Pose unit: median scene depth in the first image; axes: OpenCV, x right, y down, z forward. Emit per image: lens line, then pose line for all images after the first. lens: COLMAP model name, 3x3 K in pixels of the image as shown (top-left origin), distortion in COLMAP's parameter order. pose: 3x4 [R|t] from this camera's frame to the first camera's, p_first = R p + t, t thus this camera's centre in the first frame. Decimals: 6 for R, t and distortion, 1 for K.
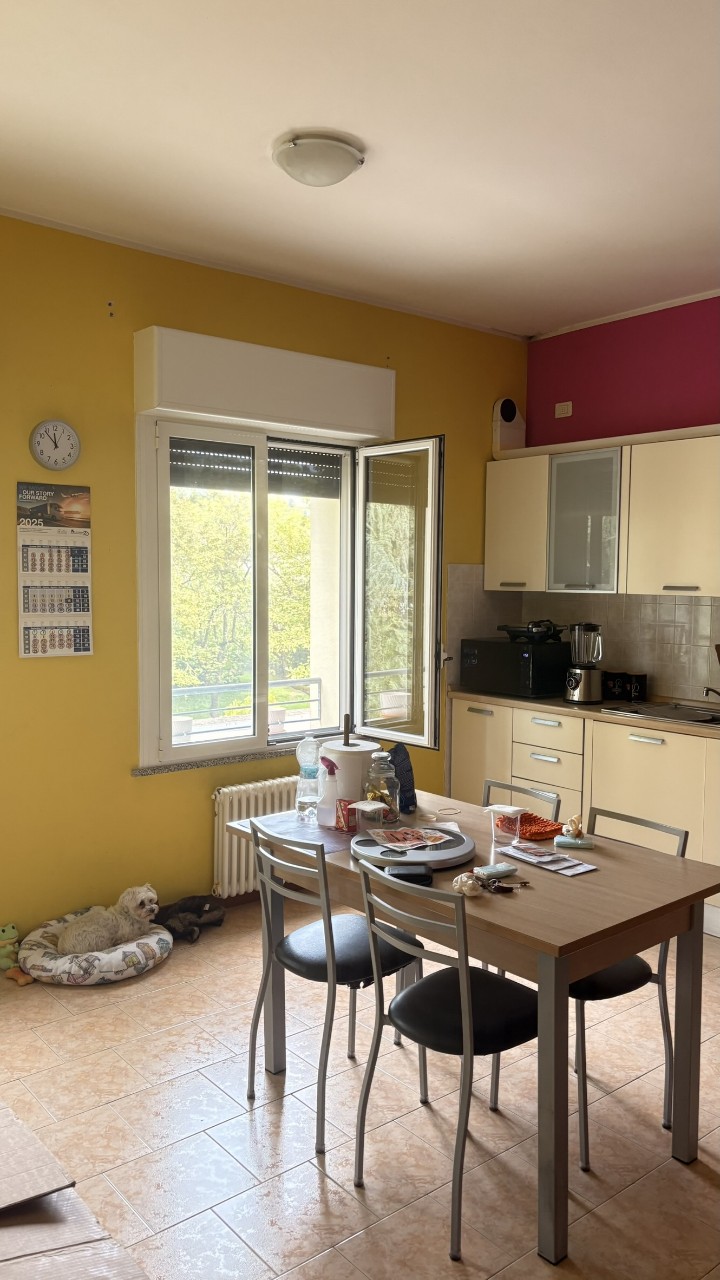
lens RADIAL K [[955.6, 0, 363.7], [0, 955.6, 645.2], [0, 0, 1]] dist [0.065599, -0.082368]
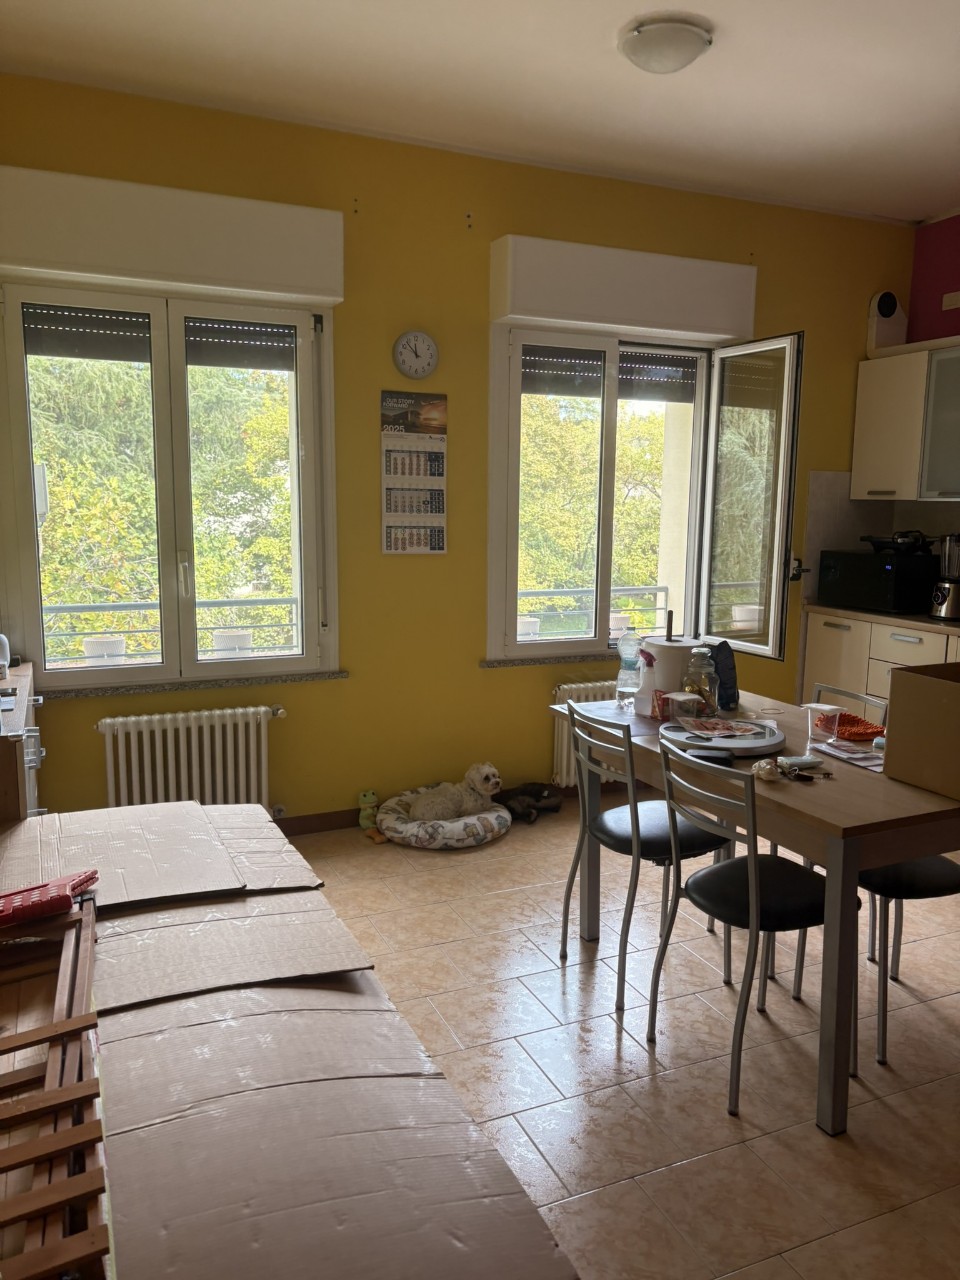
lens RADIAL K [[956.8, 0, 490.6], [0, 956.8, 638.0], [0, 0, 1]] dist [0.044470, -0.042379]
pose [[0.964351, 0.043628, -0.261004, 0.046891], [-0.025405, 0.997024, 0.072792, 0.023438], [0.263403, -0.063566, 0.962589, -0.025565]]
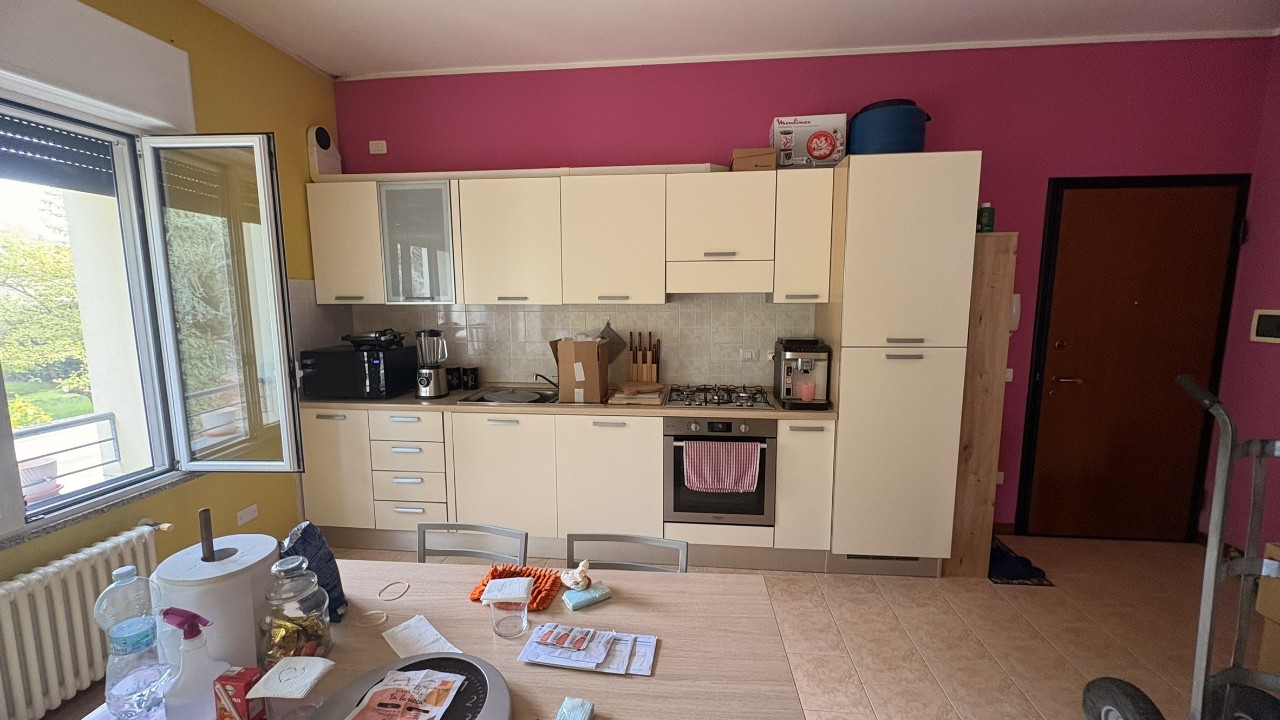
lens RADIAL K [[507.8, 0, 638.9], [0, 507.8, 360.9], [0, 0, 1]] dist [0.000938, -0.000062]
pose [[0.711817, -0.102429, 0.694856, -0.025857], [0.061354, 0.994595, 0.083762, -0.023766], [-0.699680, -0.016991, 0.714254, 0.410497]]
